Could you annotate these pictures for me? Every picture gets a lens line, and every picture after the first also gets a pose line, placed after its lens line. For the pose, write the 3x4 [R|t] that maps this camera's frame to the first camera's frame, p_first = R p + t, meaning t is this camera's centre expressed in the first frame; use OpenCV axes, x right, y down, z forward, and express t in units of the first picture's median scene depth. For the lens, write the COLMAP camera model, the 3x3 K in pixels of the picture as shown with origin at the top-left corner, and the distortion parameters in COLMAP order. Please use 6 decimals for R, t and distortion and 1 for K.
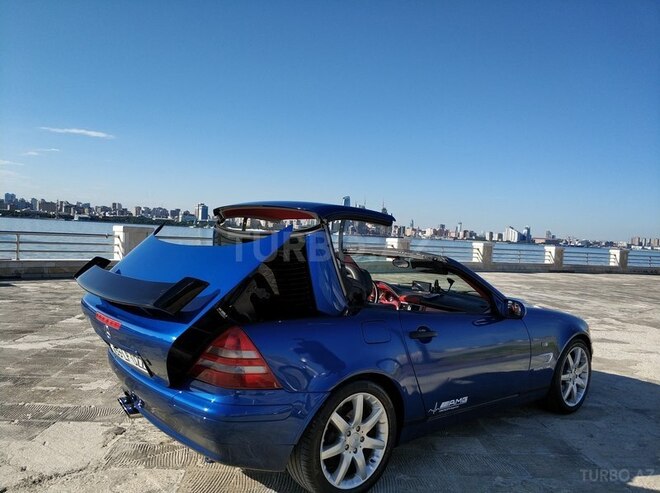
lens RADIAL K [[519.7, 0, 324.2], [0, 519.7, 244.5], [0, 0, 1]] dist [0.023482, -0.045025]
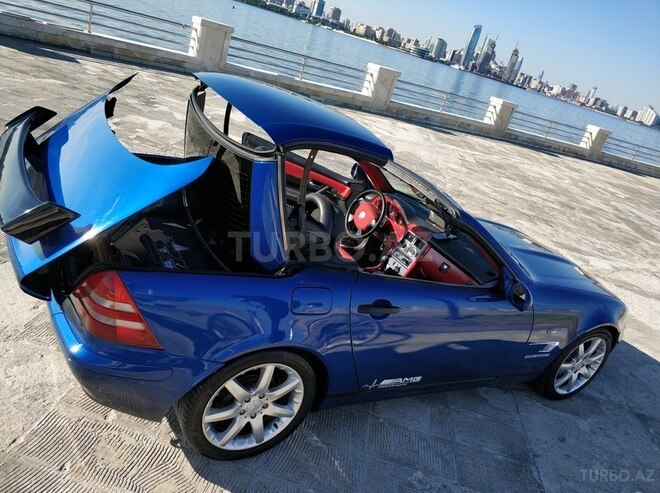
lens RADIAL K [[523.5, 0, 330.0], [0, 523.5, 246.5], [0, 0, 1]] dist [0.031997, -0.059259]
pose [[0.954408, 0.279651, -0.104408, 0.137510], [-0.229101, 0.910456, 0.344358, -0.143293], [0.191359, -0.304738, 0.933015, 0.194264]]
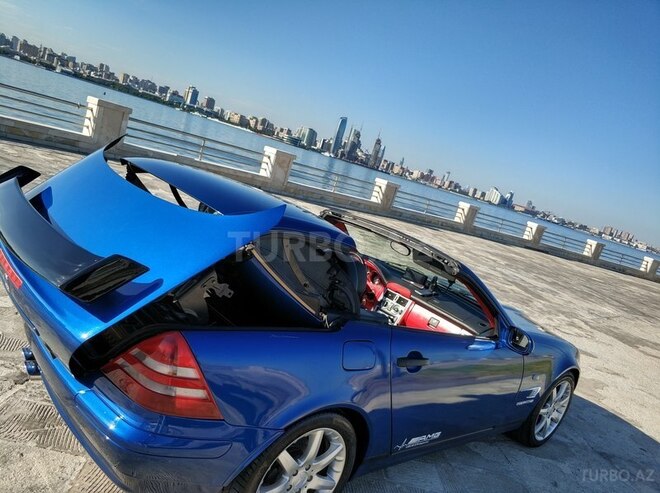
lens RADIAL K [[523.5, 0, 330.0], [0, 523.5, 246.5], [0, 0, 1]] dist [0.031997, -0.059259]
pose [[0.970816, 0.228156, 0.073903, -0.027374], [-0.236912, 0.960246, 0.147653, -0.069087], [-0.037277, -0.160852, 0.986274, 0.181149]]
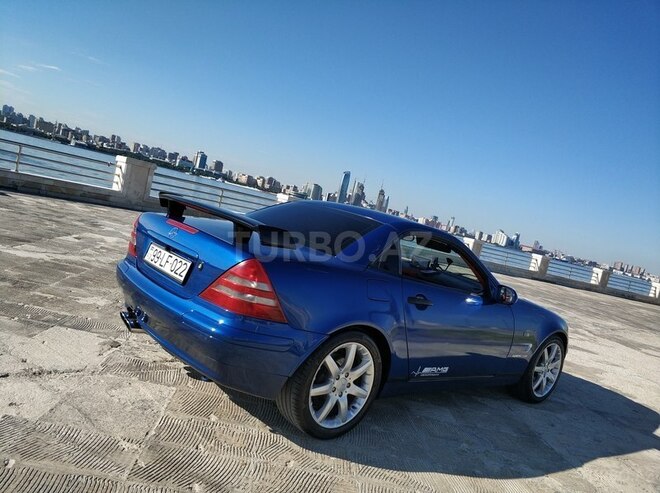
lens RADIAL K [[514.8, 0, 330.0], [0, 514.8, 246.5], [0, 0, 1]] dist [0.085649, -0.158257]
pose [[0.983925, 0.175027, 0.035445, -0.036876], [-0.176800, 0.982691, 0.055315, 0.029076], [-0.025150, -0.060693, 0.997840, -0.030158]]
